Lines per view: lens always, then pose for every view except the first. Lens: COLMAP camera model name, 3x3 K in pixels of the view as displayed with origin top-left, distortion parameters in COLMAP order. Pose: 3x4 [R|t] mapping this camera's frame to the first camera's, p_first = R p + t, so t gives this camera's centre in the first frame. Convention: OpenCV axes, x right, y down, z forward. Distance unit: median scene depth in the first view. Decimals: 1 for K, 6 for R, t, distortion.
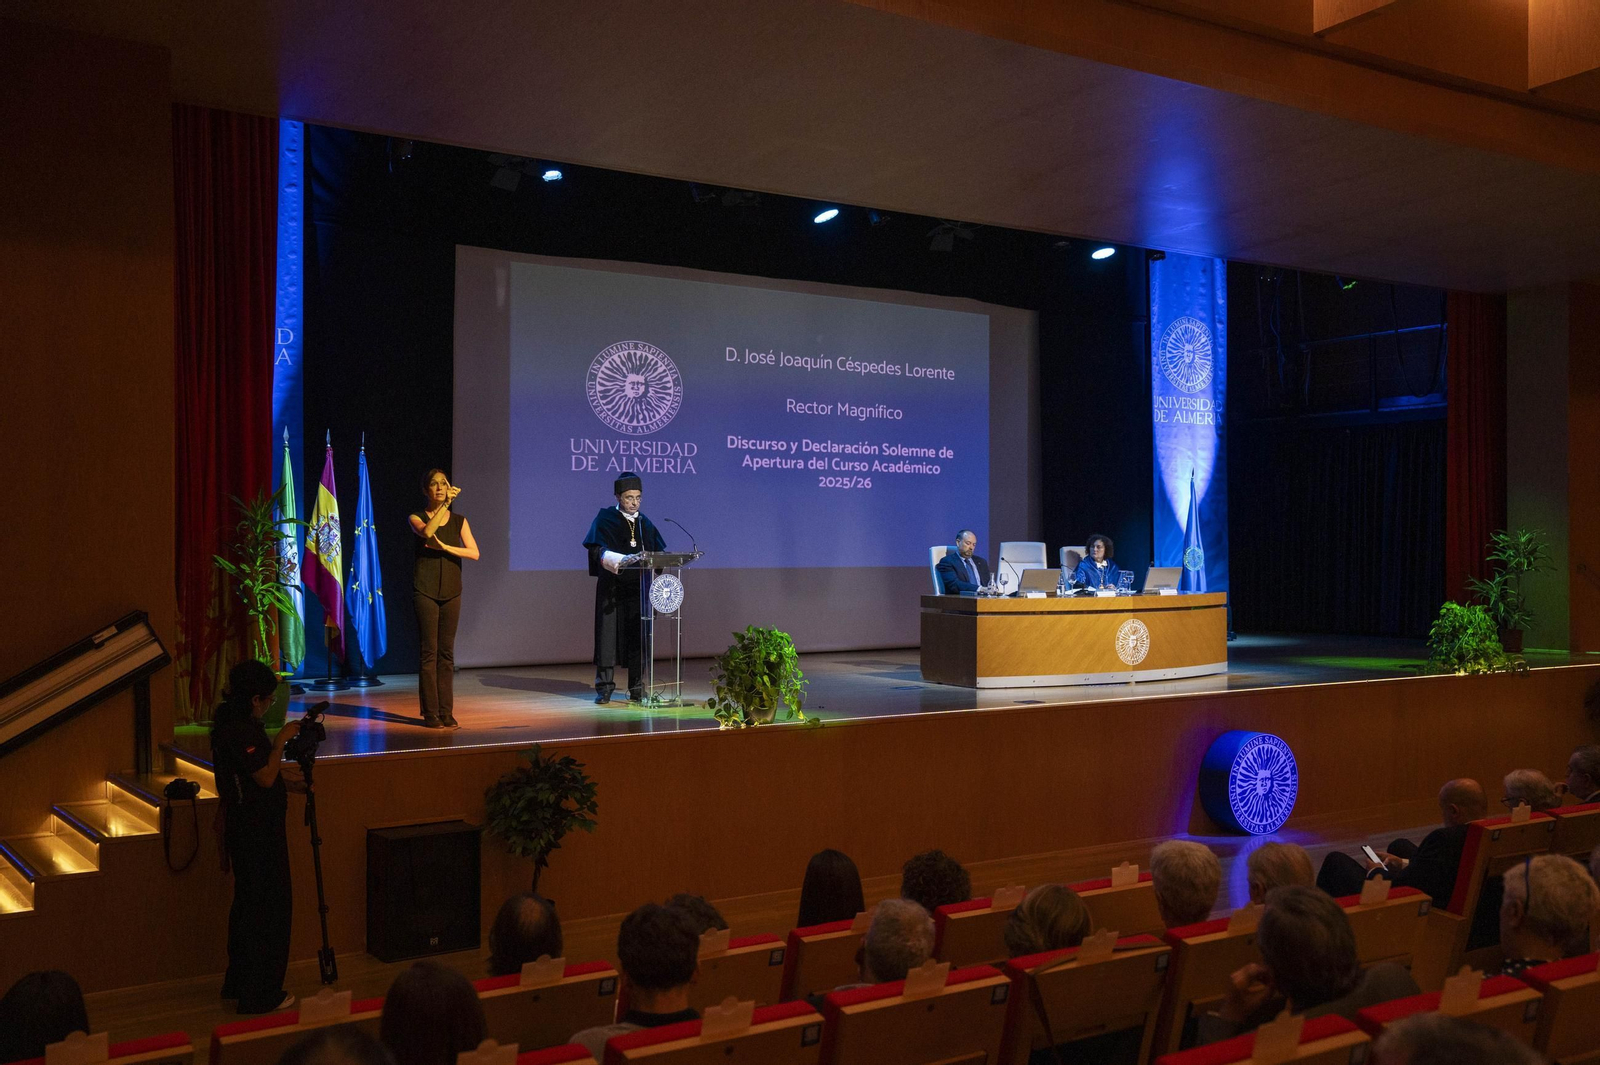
lens RADIAL K [[1605.5, 0, 816.6], [0, 1605.5, 544.9], [0, 0, 1]] dist [0.026568, 0.000000]
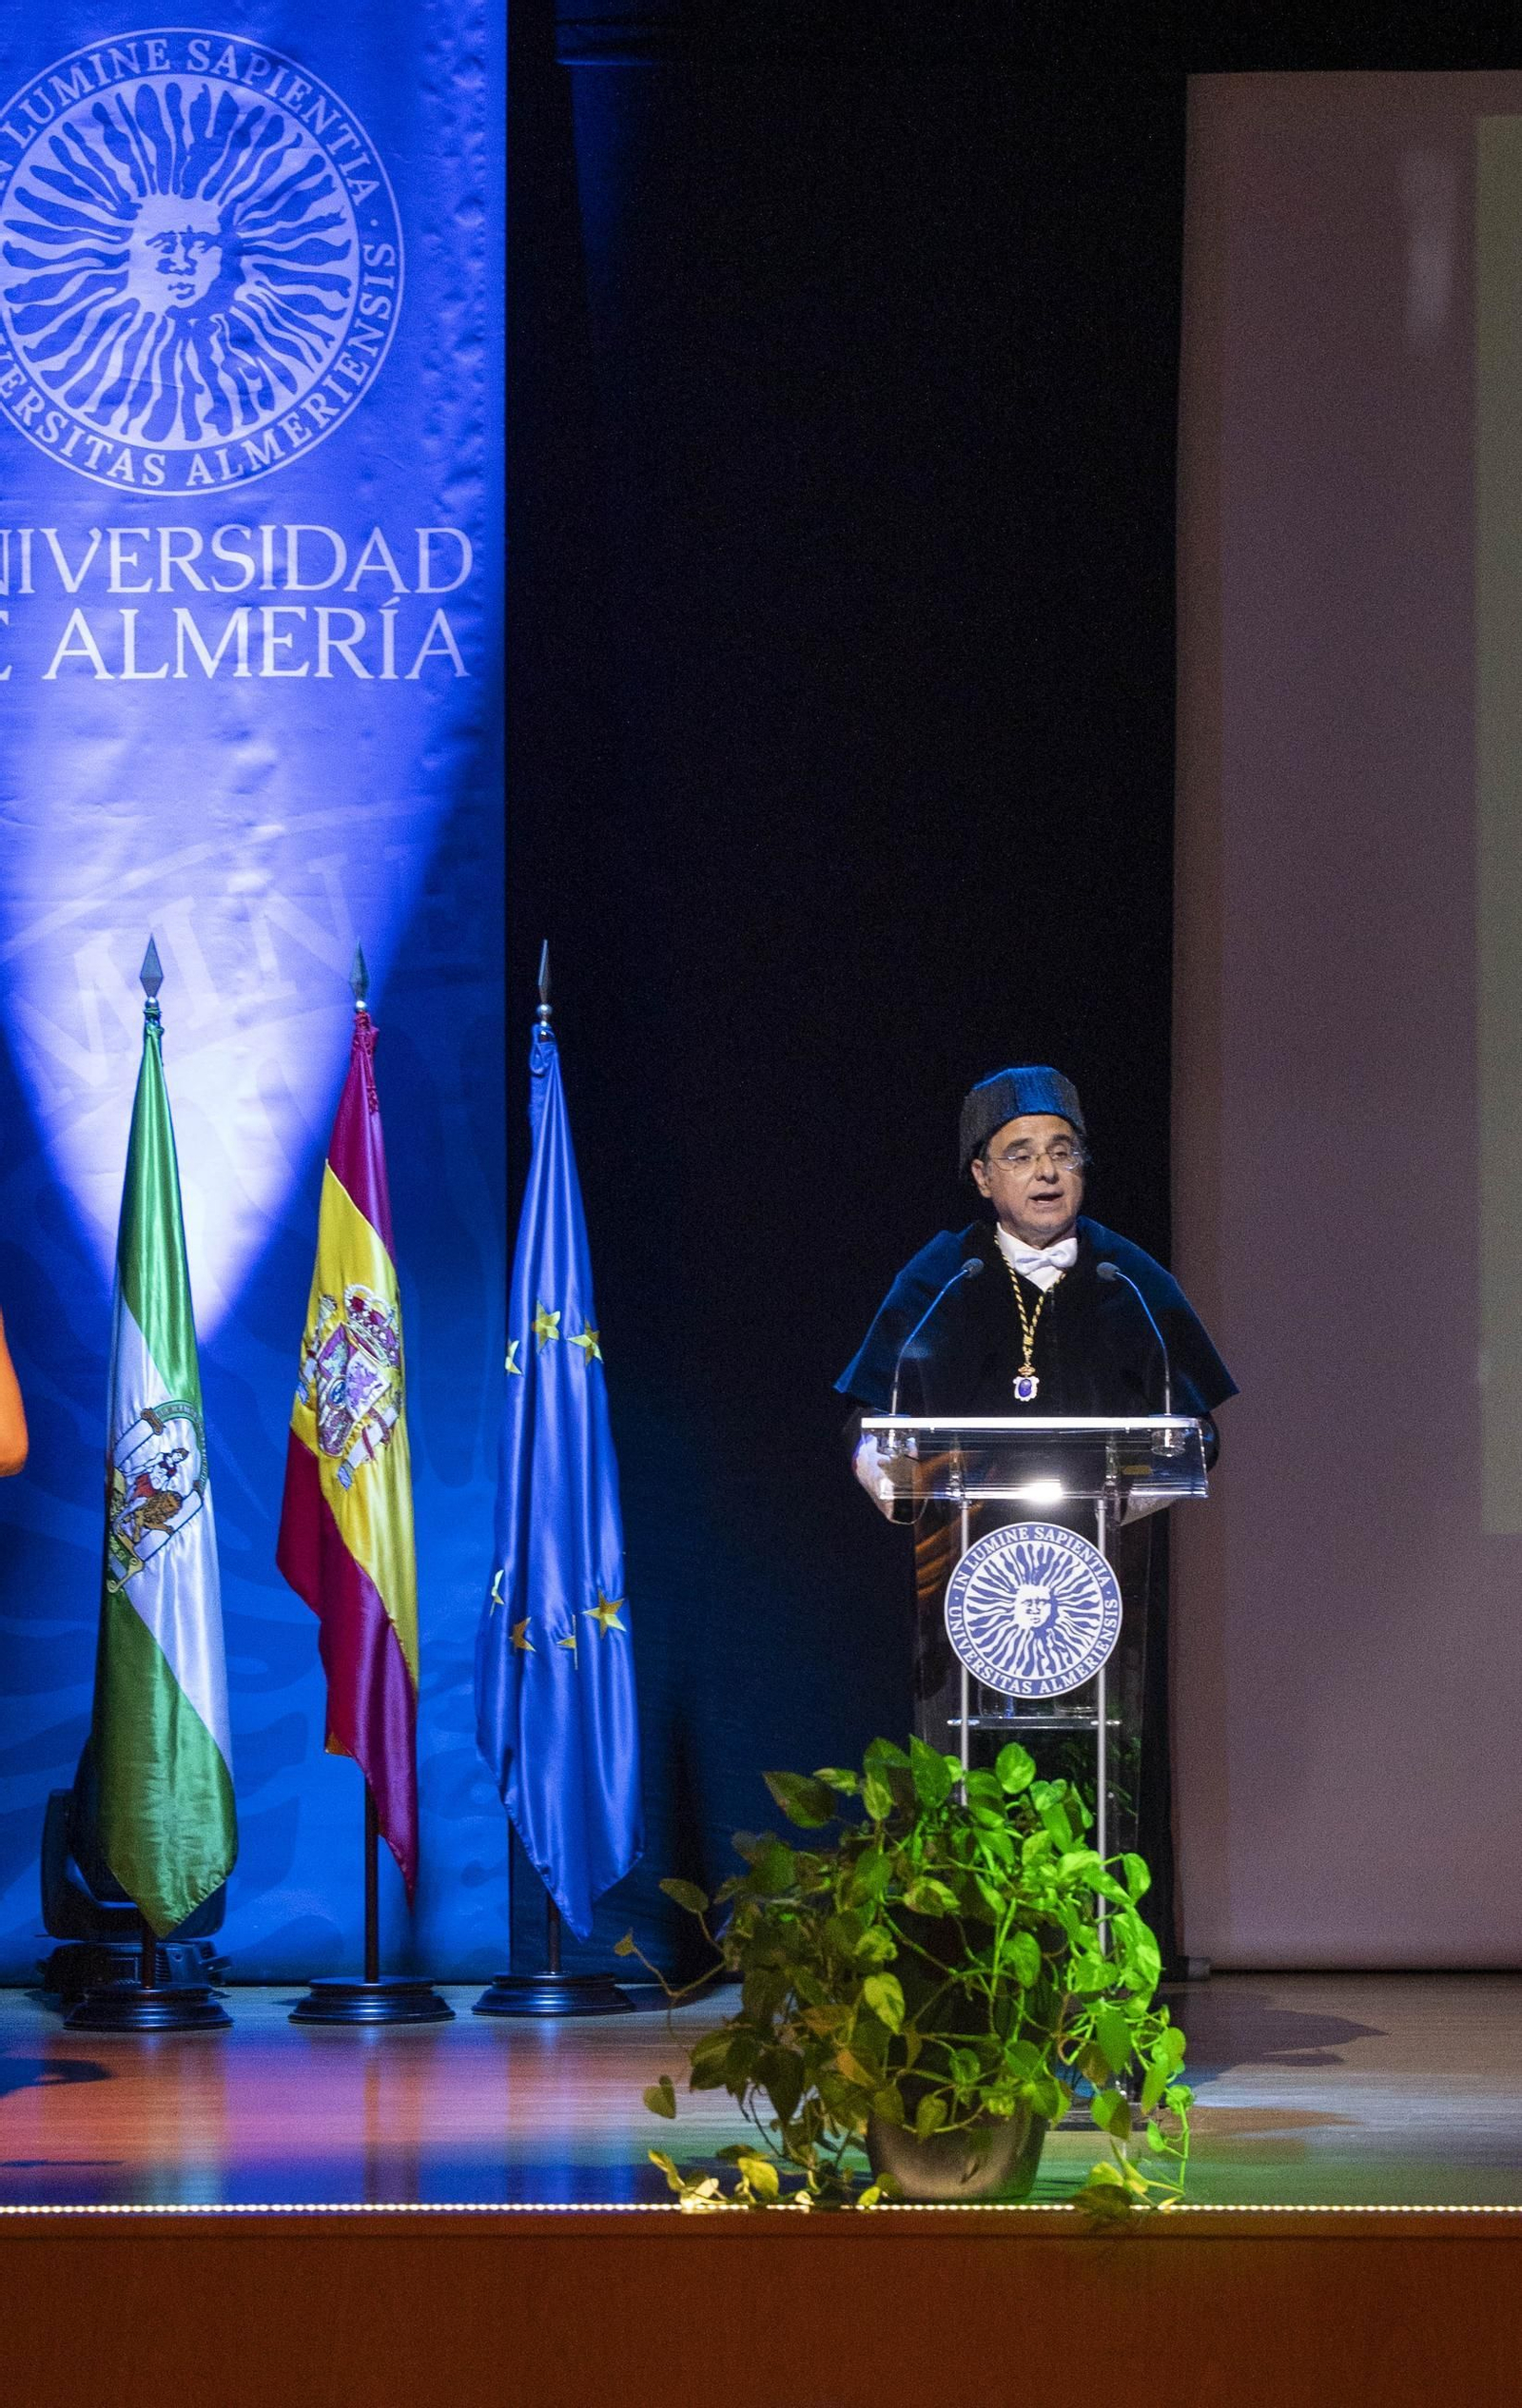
lens RADIAL K [[7821.9, 0, 928.2], [0, 7821.9, 1392.3], [0, 0, 1]] dist [0.435017, 0.000000]
pose [[0.775848, -0.015927, -0.630718, 0.408211], [0.008007, 0.999849, -0.015398, 0.012156], [0.630869, 0.006897, 0.775859, 0.115357]]
